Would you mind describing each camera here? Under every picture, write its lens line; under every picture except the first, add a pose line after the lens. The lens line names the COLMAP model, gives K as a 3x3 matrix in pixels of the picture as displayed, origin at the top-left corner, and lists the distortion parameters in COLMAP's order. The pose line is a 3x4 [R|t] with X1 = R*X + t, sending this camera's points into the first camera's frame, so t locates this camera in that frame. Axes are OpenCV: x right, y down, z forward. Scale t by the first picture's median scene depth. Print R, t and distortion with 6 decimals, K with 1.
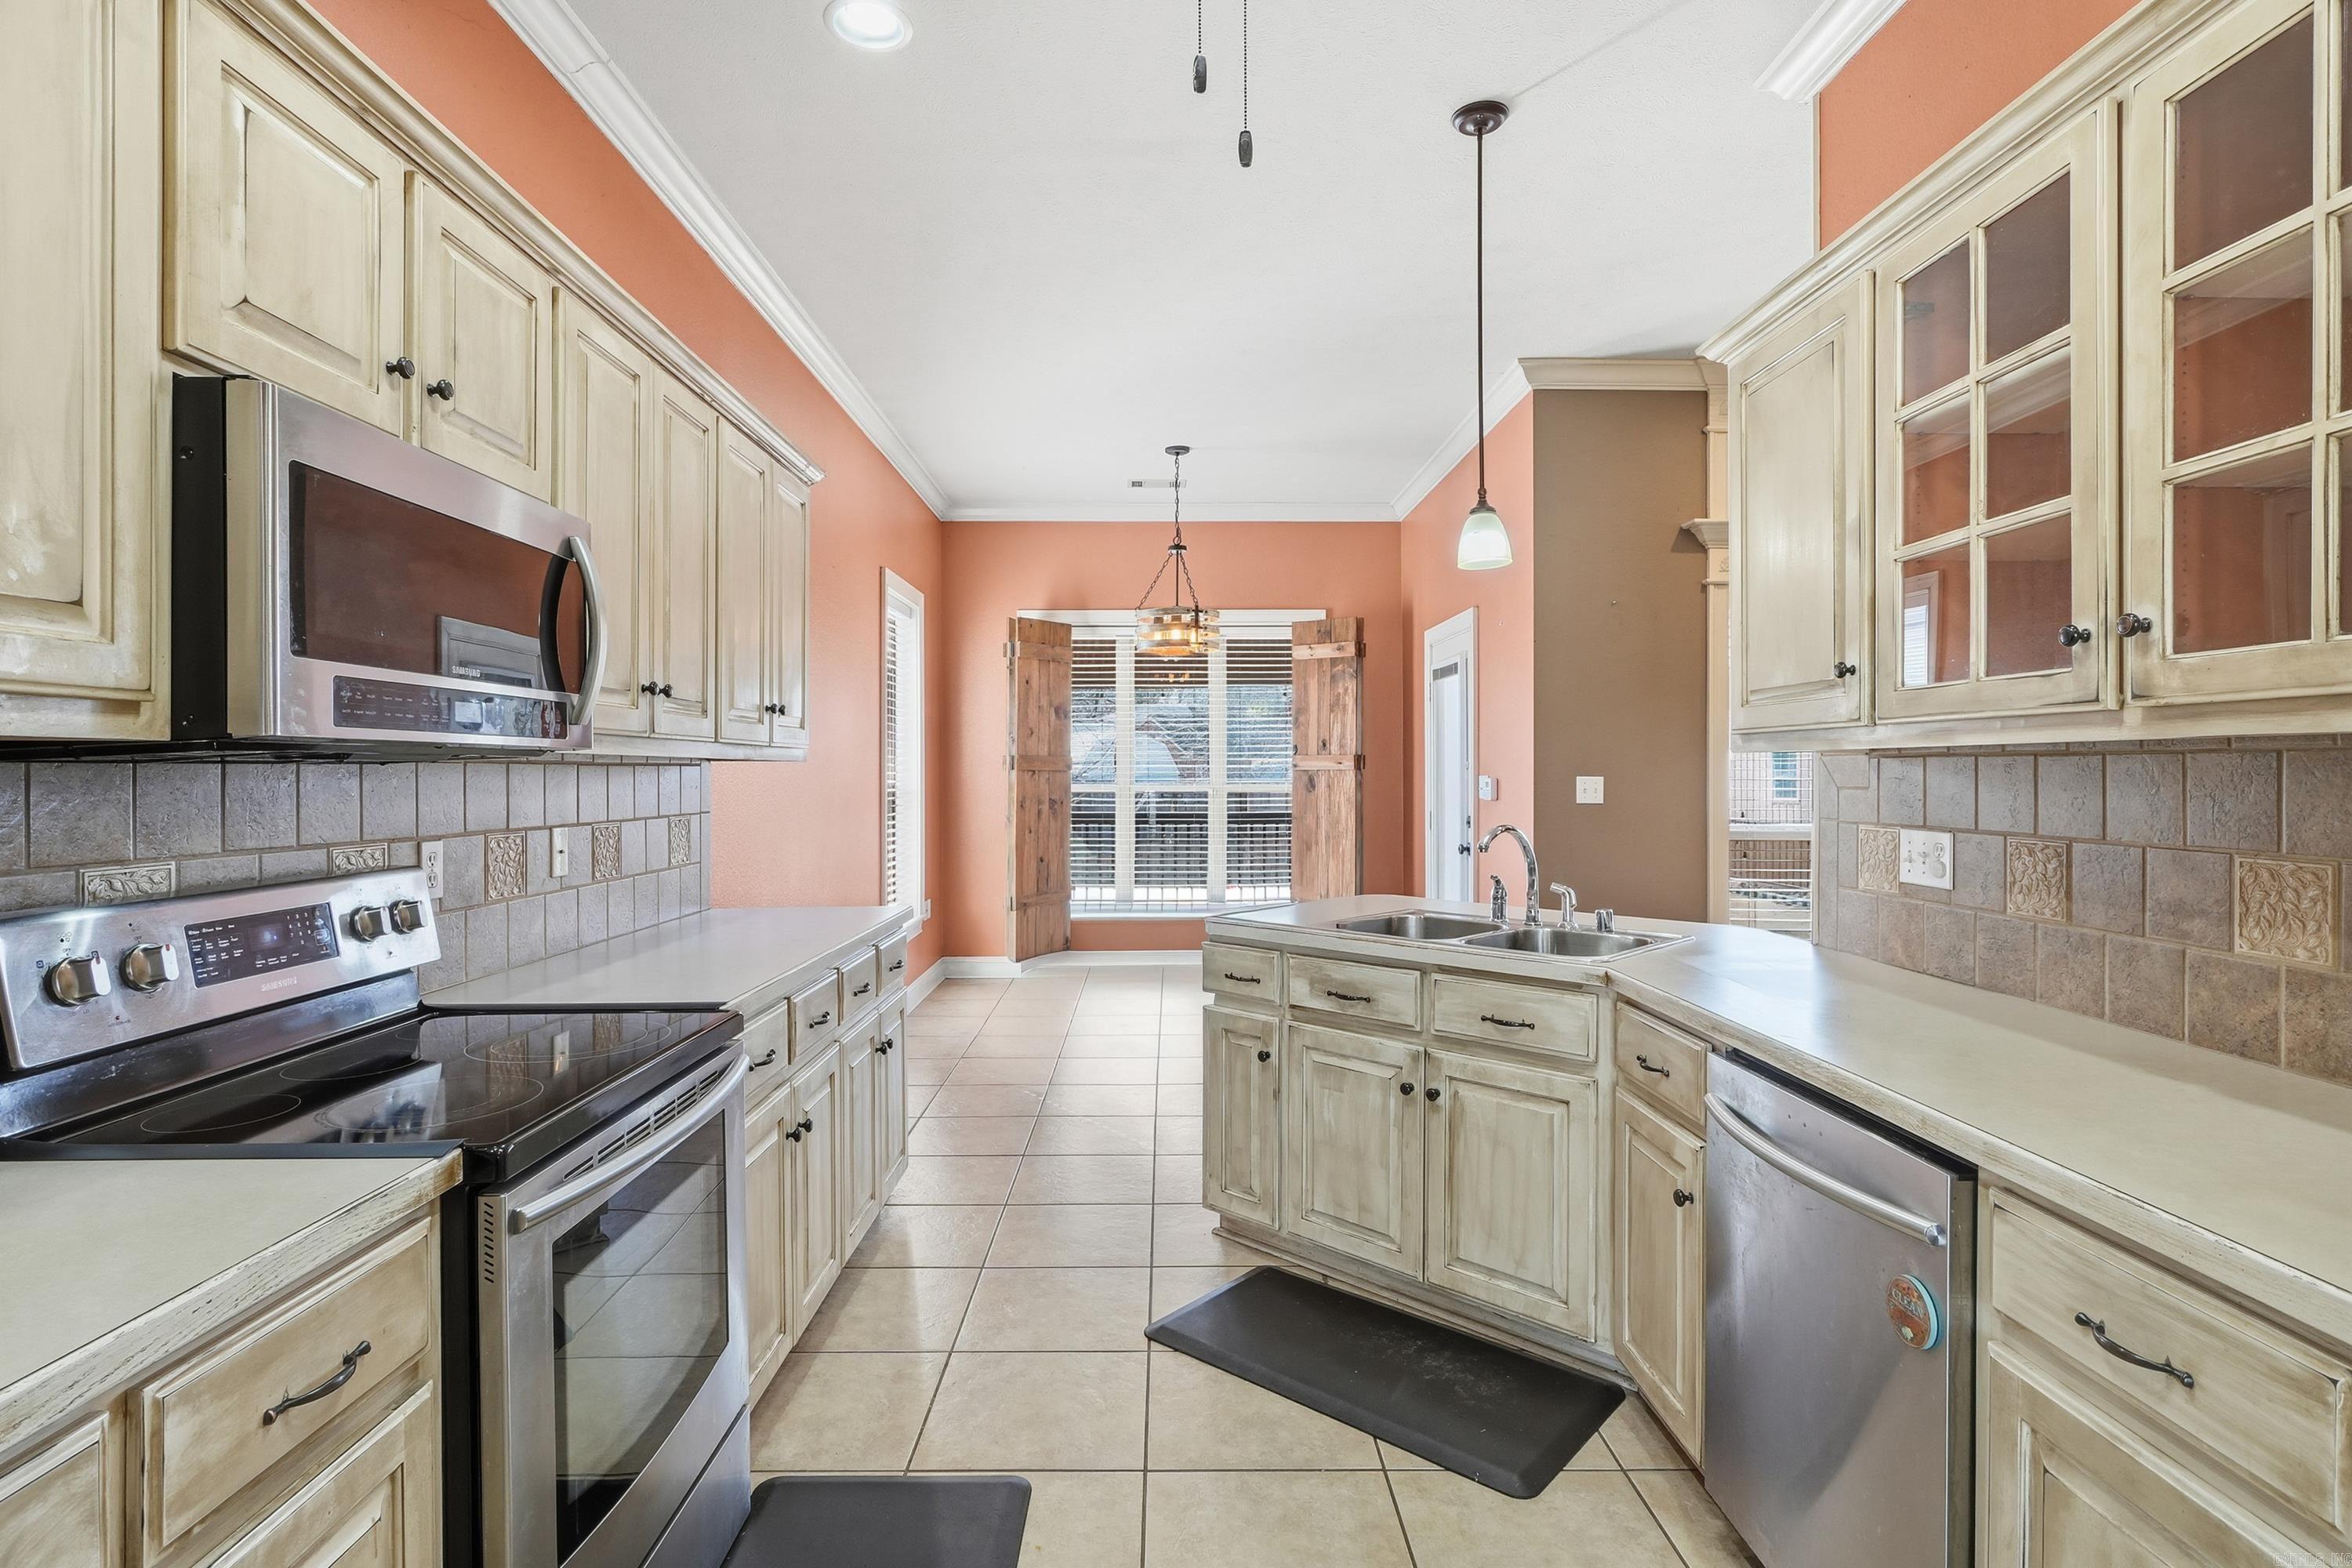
lens RADIAL K [[1161.6, 0, 1172.0], [0, 1161.6, 766.9], [0, 0, 1]] dist [-0.000569, -0.000248]
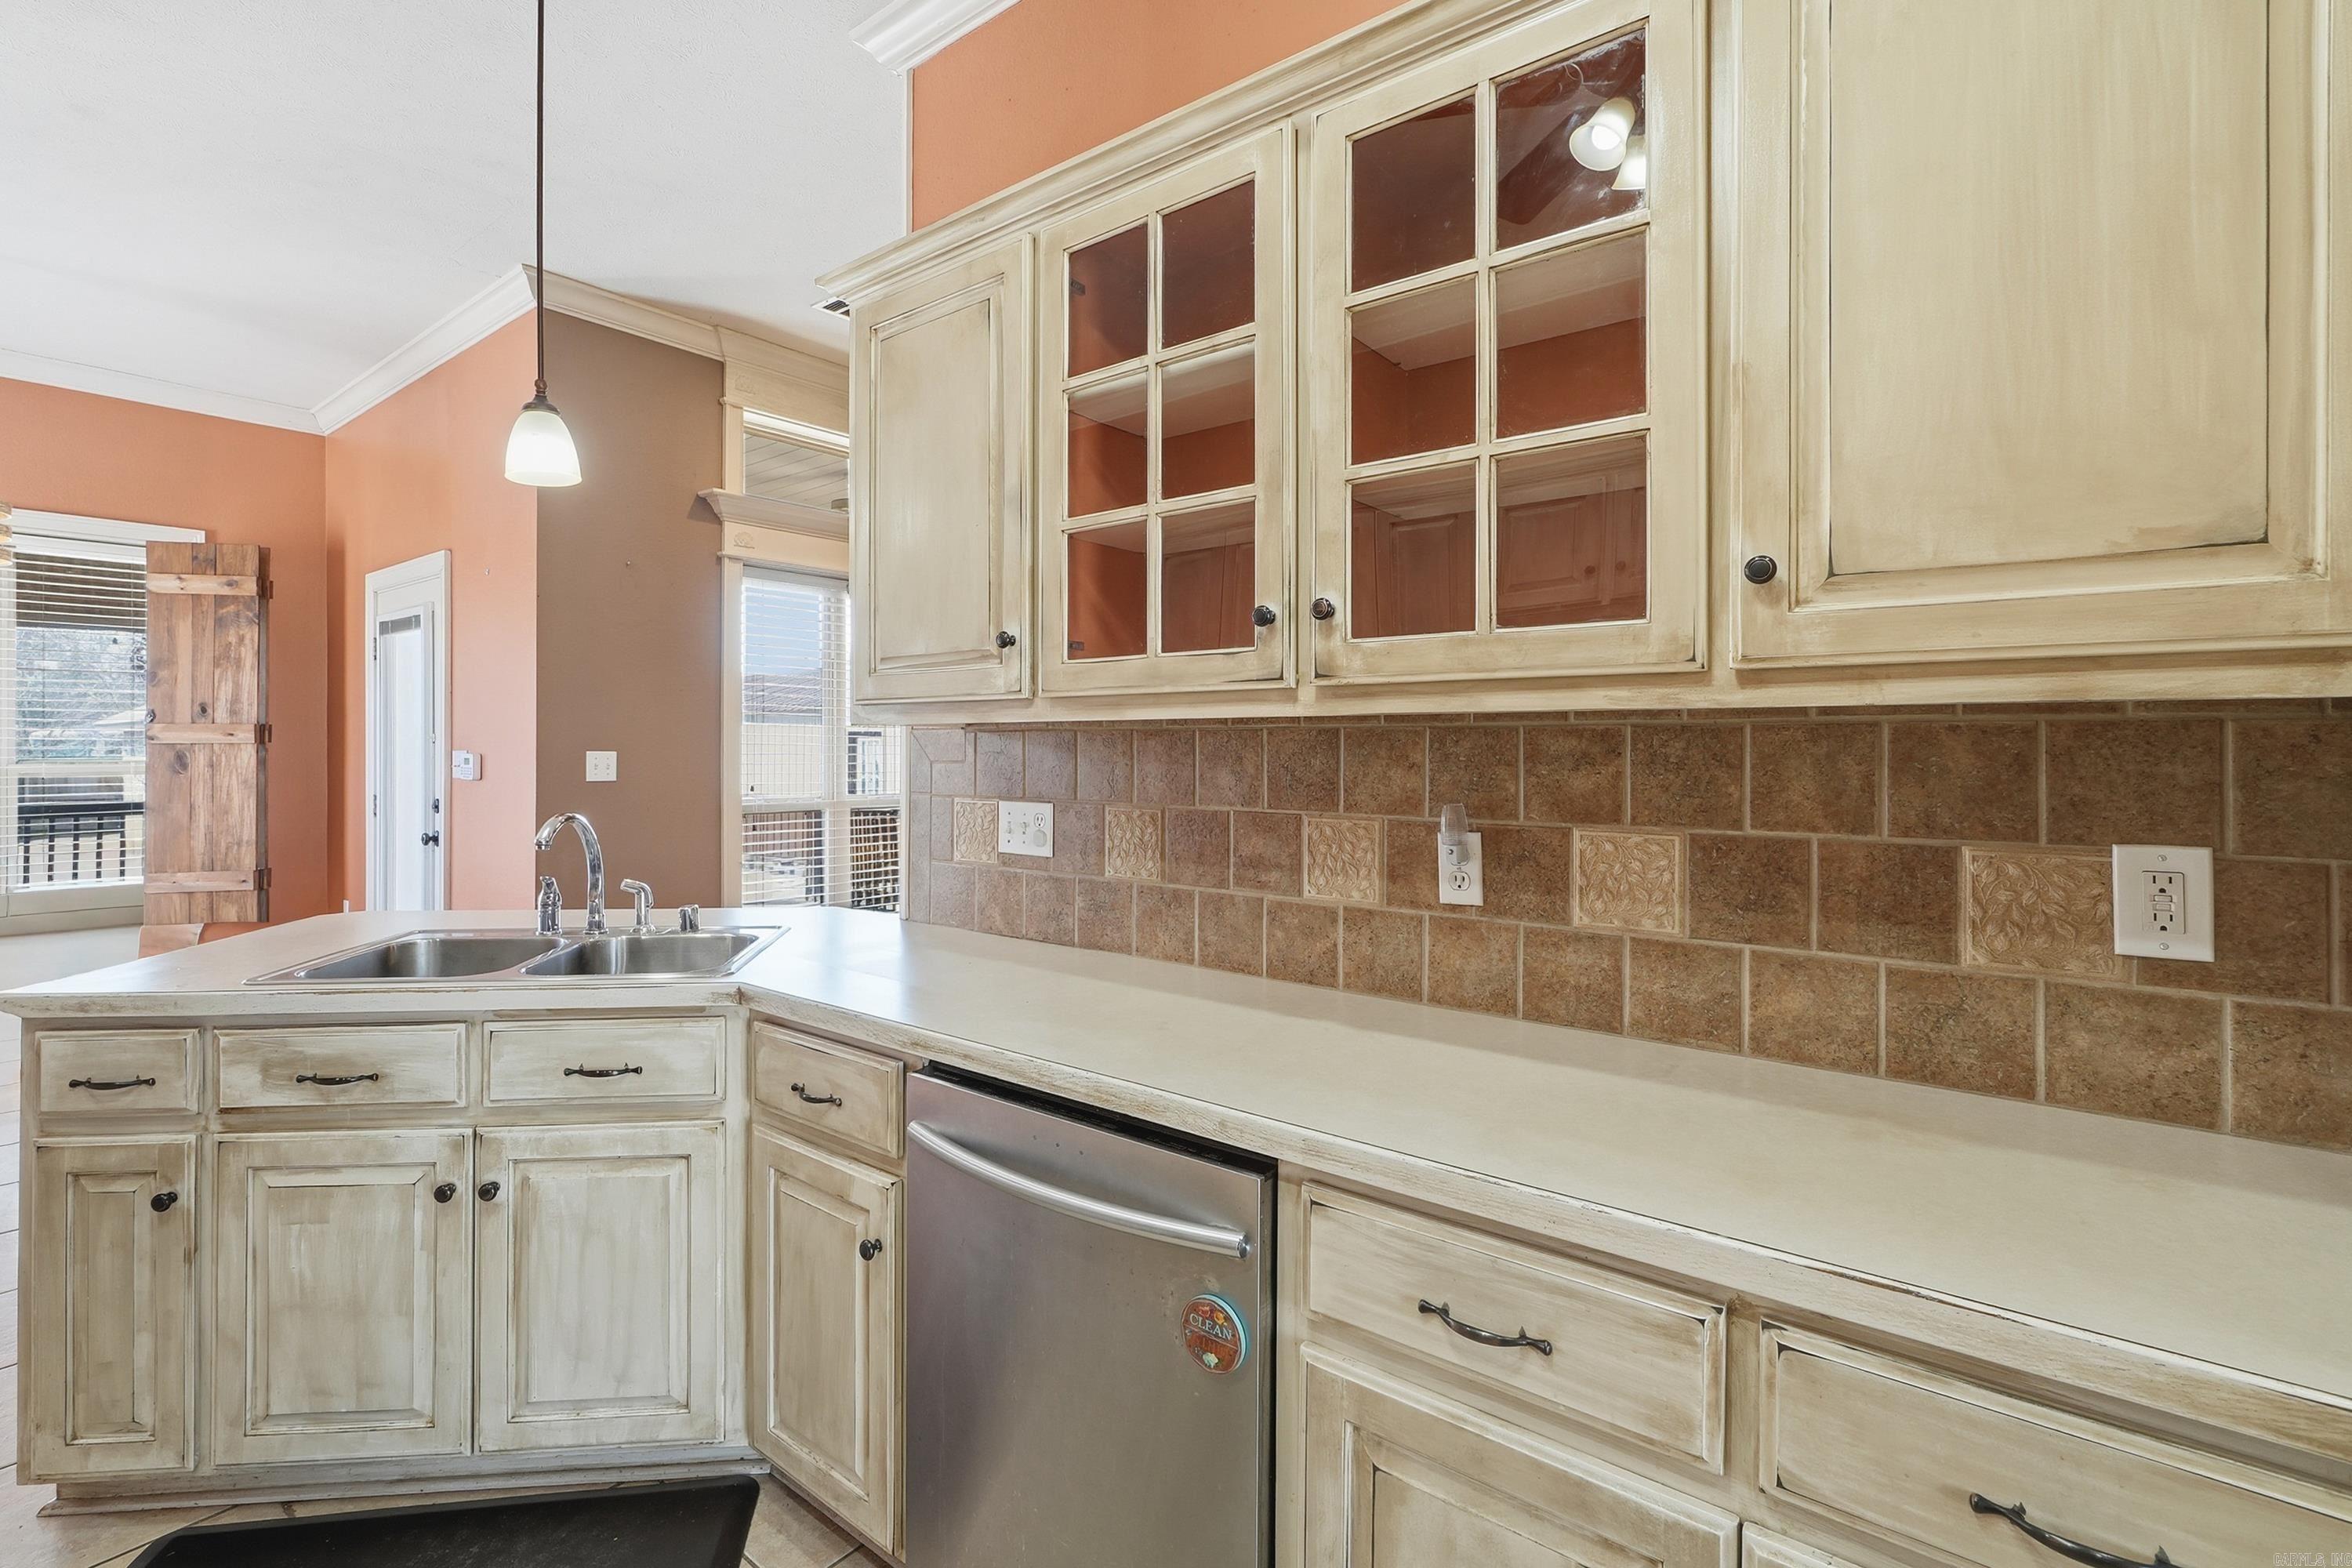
lens RADIAL K [[1071.1, 0, 1124.2], [0, 1071.1, 743.9], [0, 0, 1]] dist [-0.009919, 0.001647]
pose [[0.645091, 0.003571, 0.764098, -0.033719], [-0.004420, 0.999990, -0.000942, 0.003055], [-0.764093, -0.002770, 0.645100, 0.325668]]
